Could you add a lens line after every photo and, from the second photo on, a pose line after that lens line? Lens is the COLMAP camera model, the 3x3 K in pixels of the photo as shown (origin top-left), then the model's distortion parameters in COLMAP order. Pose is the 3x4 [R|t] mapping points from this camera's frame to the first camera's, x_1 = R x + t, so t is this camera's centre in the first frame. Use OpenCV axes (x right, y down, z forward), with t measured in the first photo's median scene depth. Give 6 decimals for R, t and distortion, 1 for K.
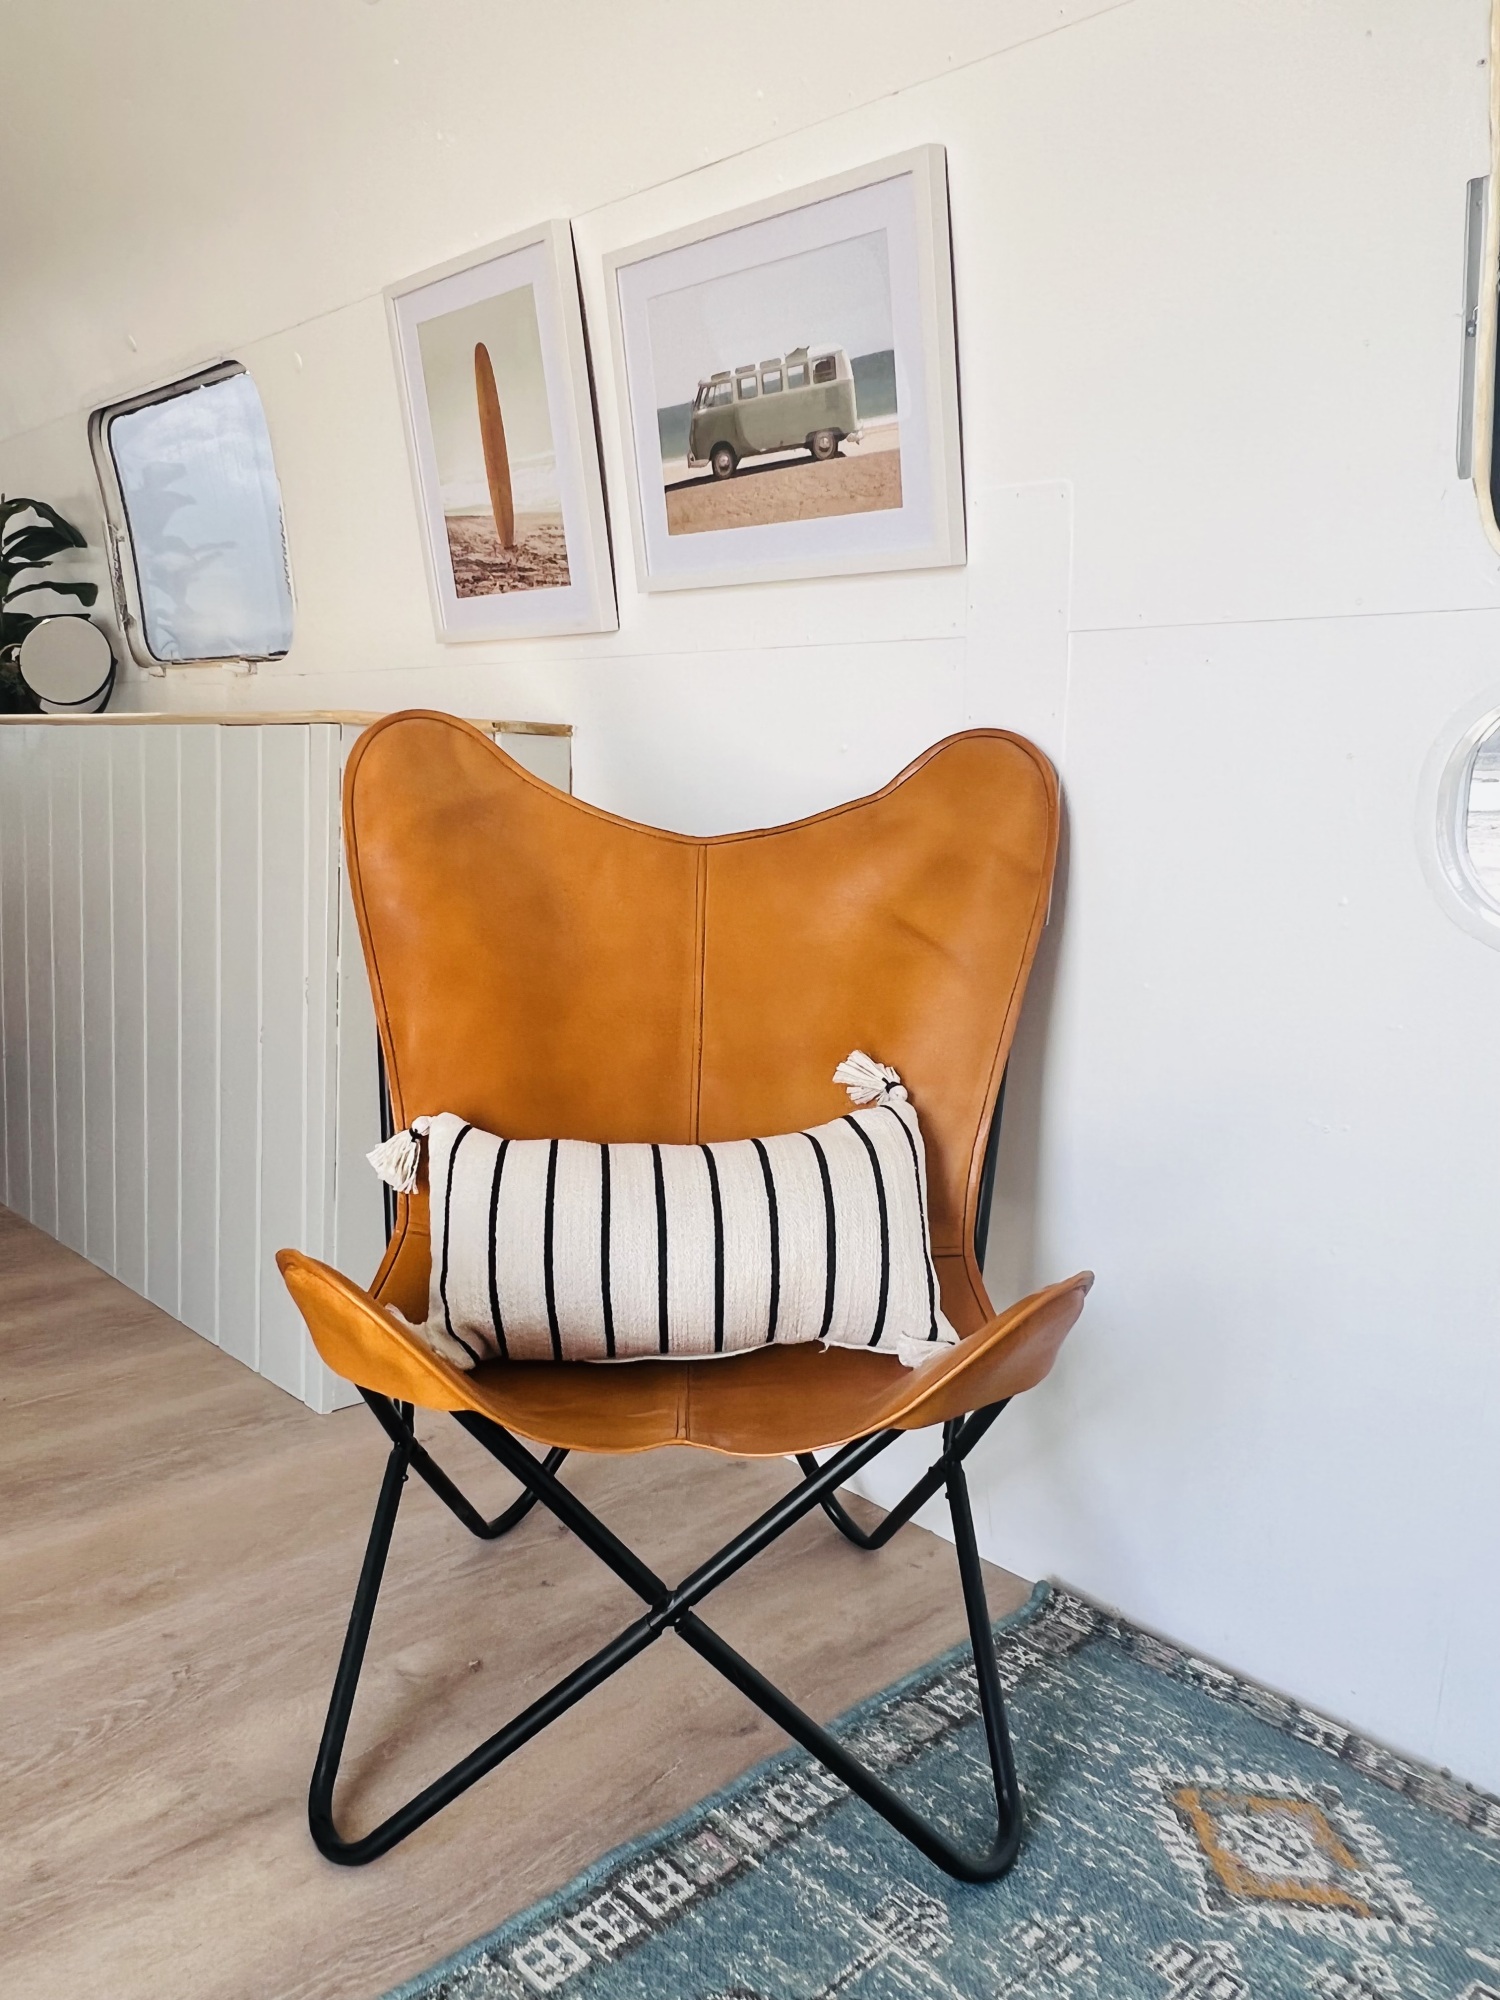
lens RADIAL K [[1511.1, 0, 702.4], [0, 1511.1, 992.4], [0, 0, 1]] dist [-0.009625, 0.043438]
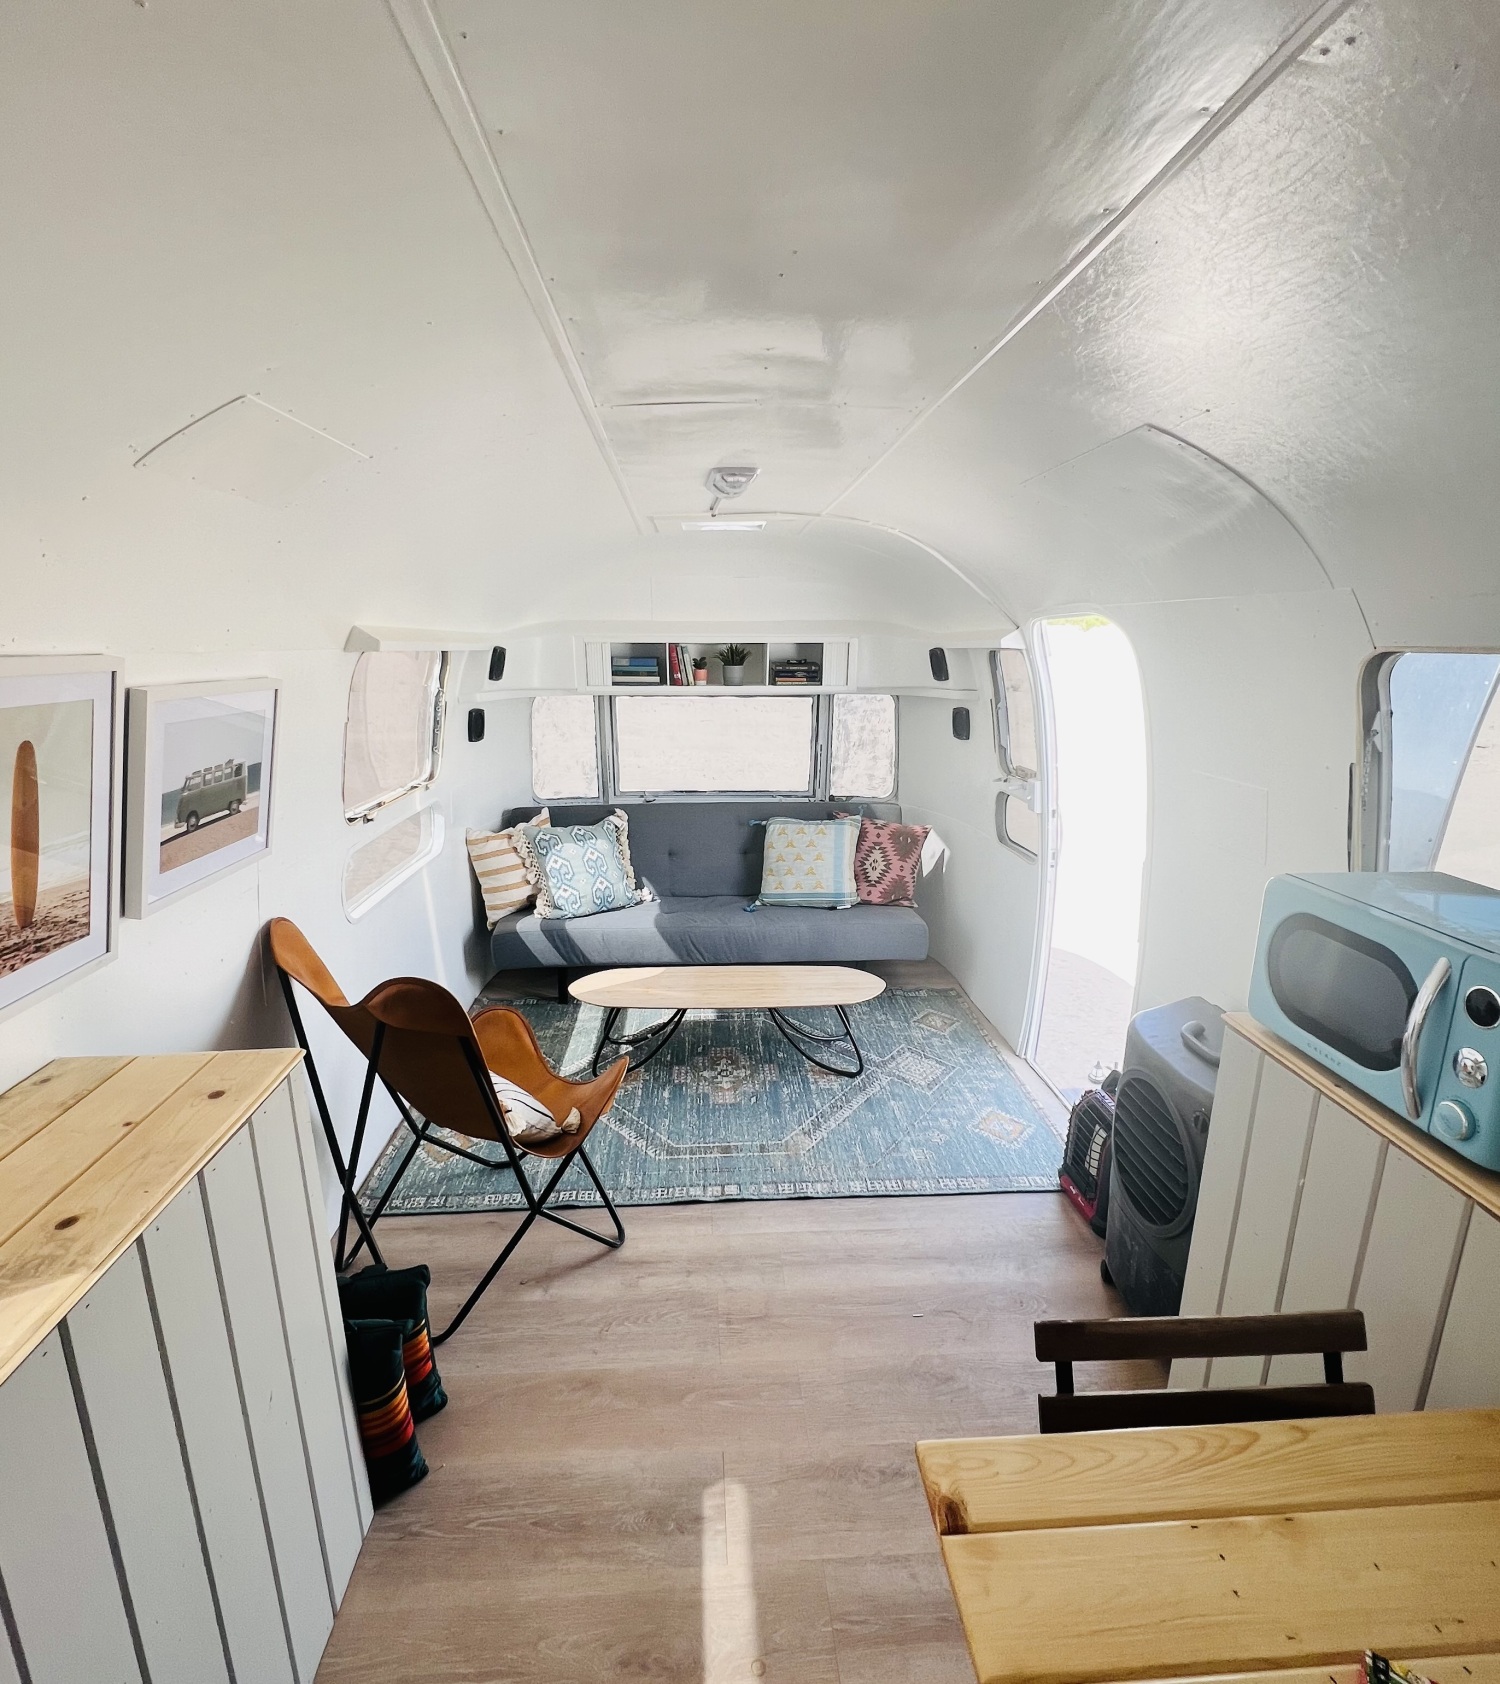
lens RADIAL K [[882.7, 0, 742.1], [0, 882.7, 844.1], [0, 0, 1]] dist [-0.005419, -0.000834]
pose [[-0.770063, -0.163149, 0.616754, -1.101725], [0.082221, 0.933305, 0.349544, -0.660387], [-0.632647, 0.319881, -0.705290, 1.409077]]
